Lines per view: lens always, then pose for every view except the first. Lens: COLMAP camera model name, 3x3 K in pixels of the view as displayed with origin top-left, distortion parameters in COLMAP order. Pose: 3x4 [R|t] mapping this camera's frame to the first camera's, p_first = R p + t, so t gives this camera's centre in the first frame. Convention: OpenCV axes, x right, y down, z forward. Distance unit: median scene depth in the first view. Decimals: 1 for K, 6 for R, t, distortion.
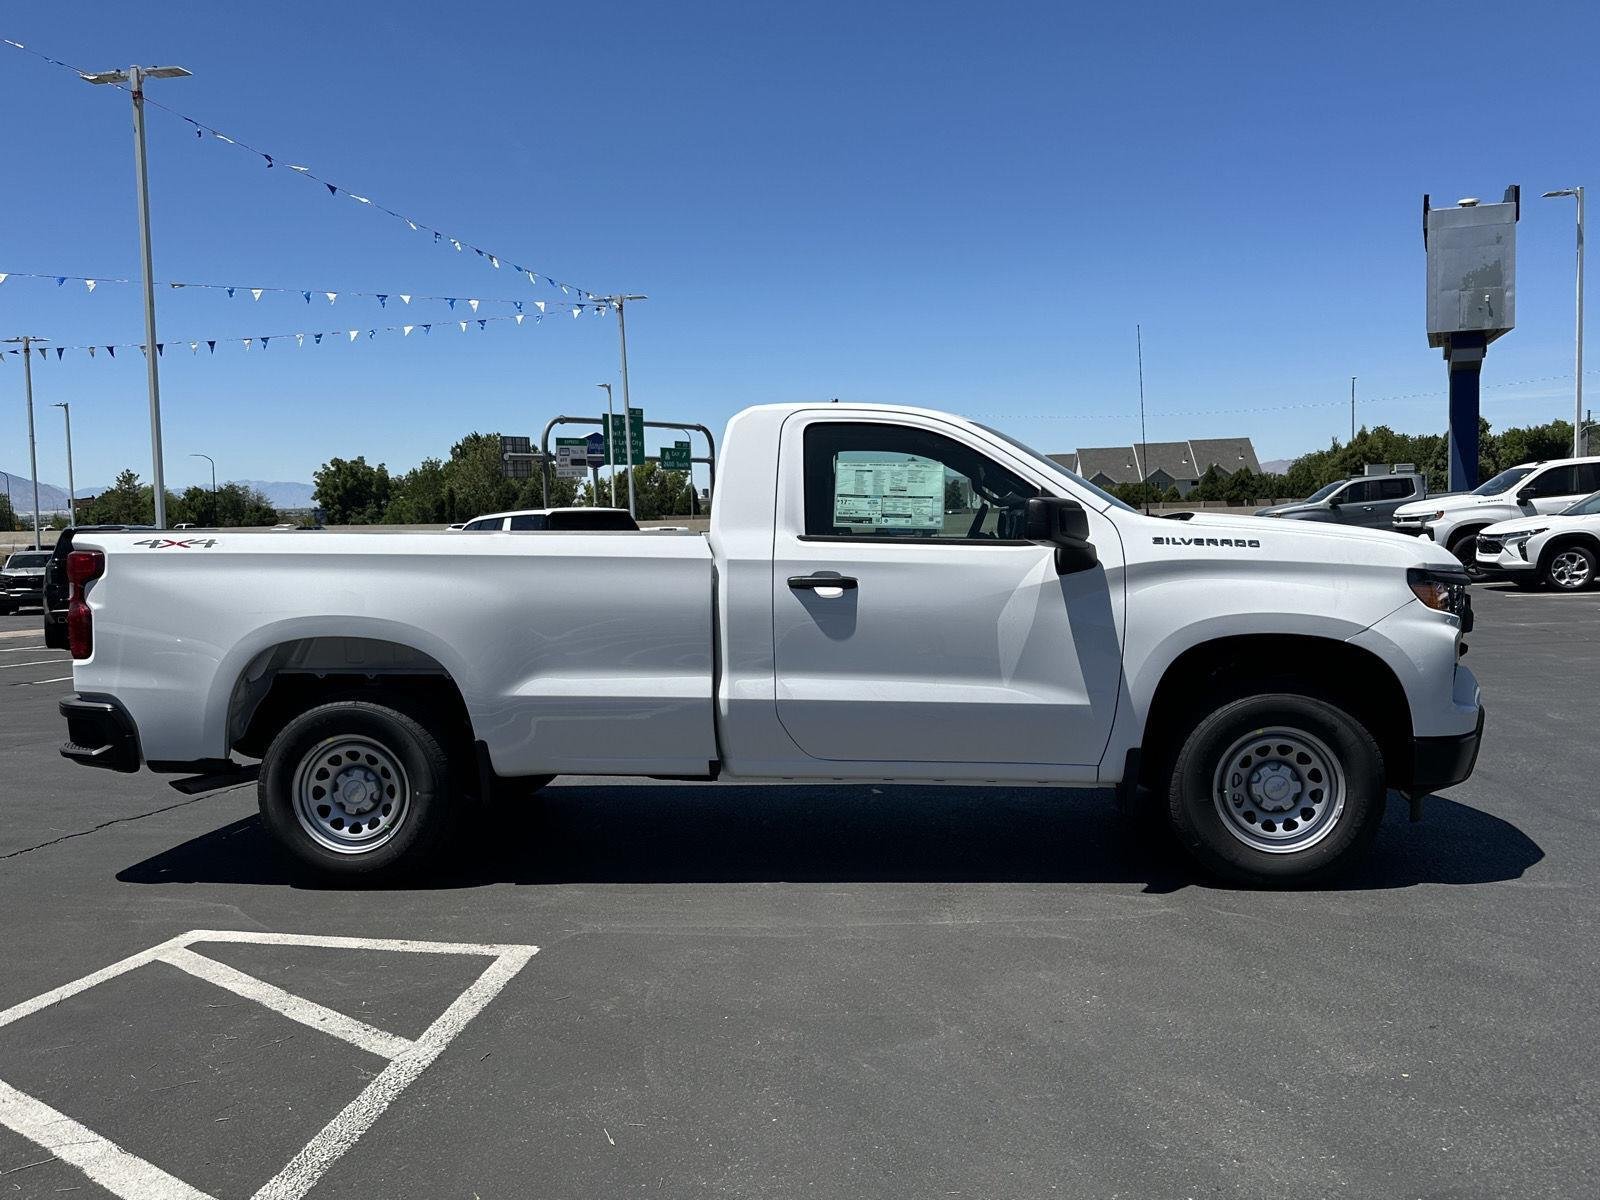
lens RADIAL K [[1336.9, 0, 803.0], [0, 1336.9, 593.9], [0, 0, 1]] dist [0.101868, -0.170567]
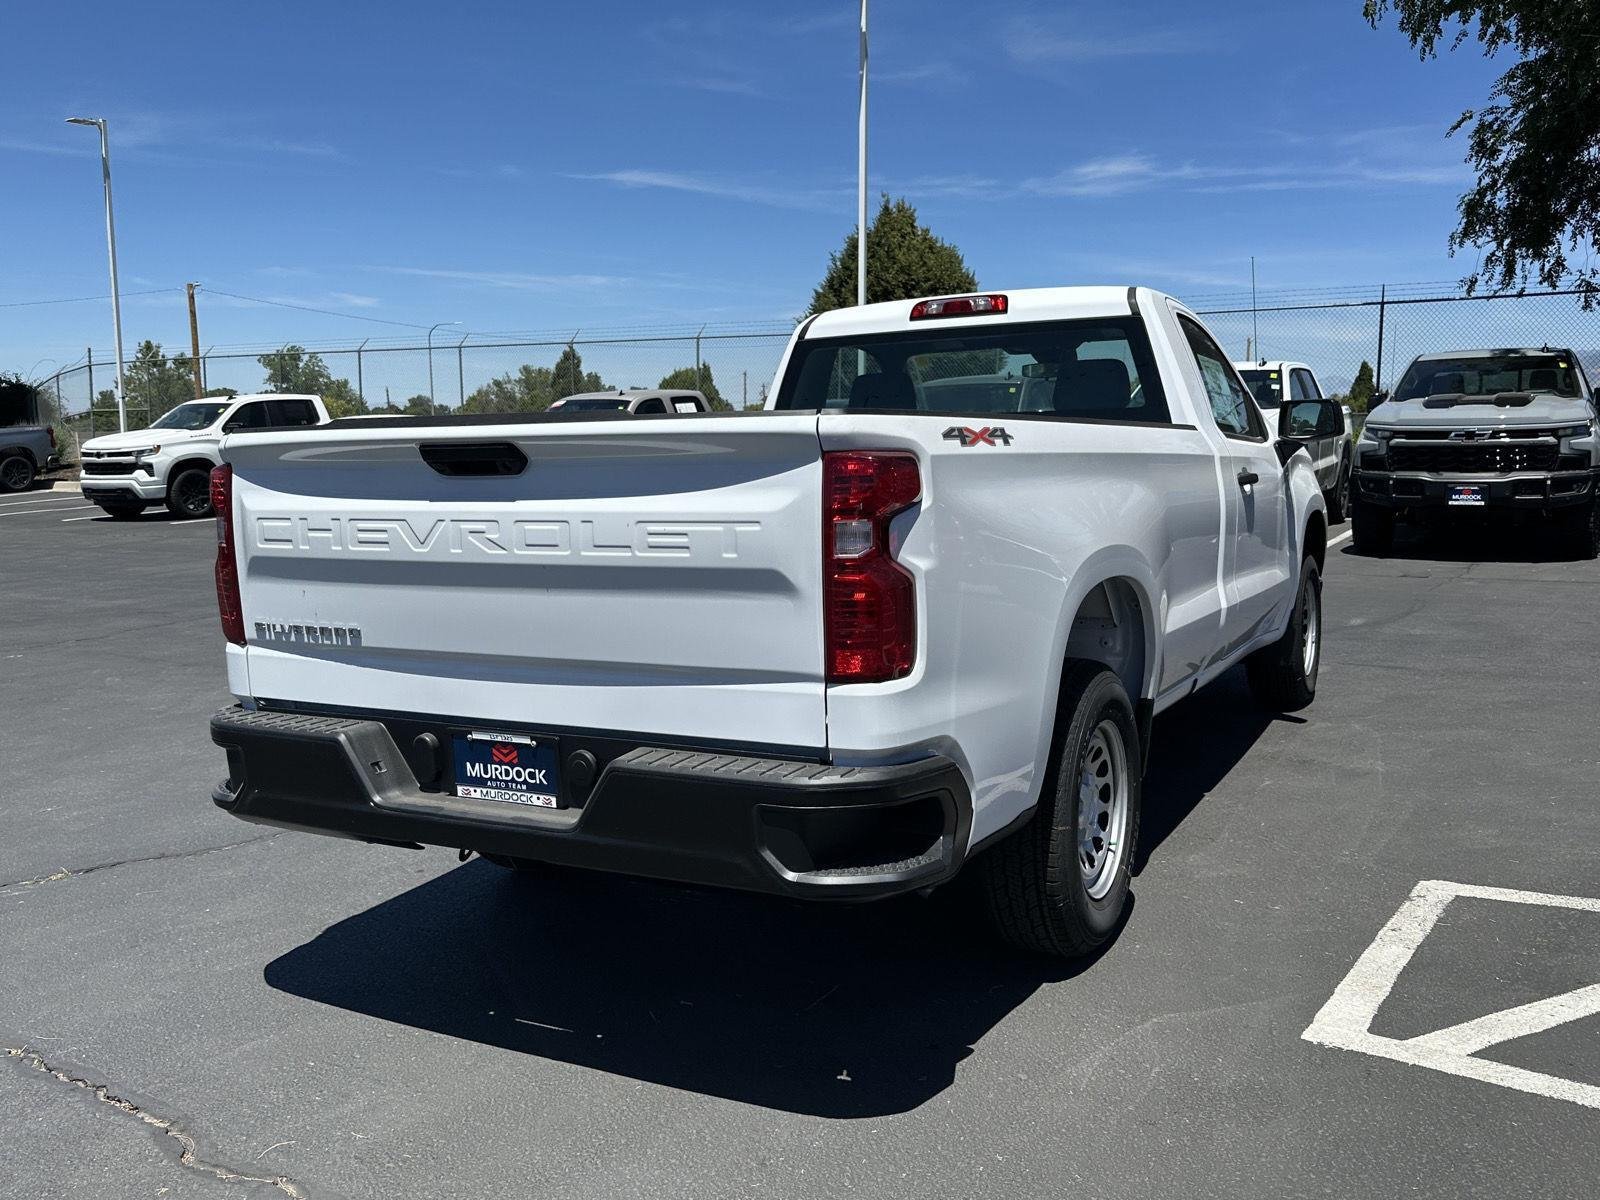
lens RADIAL K [[1336.9, 0, 811.3], [0, 1336.9, 607.8], [0, 0, 1]] dist [0.101868, -0.170567]
pose [[0.398189, -0.105289, 0.911241, -0.149139], [0.059730, 0.994259, 0.088781, -0.003111], [-0.915356, 0.019077, 0.402192, 0.129064]]
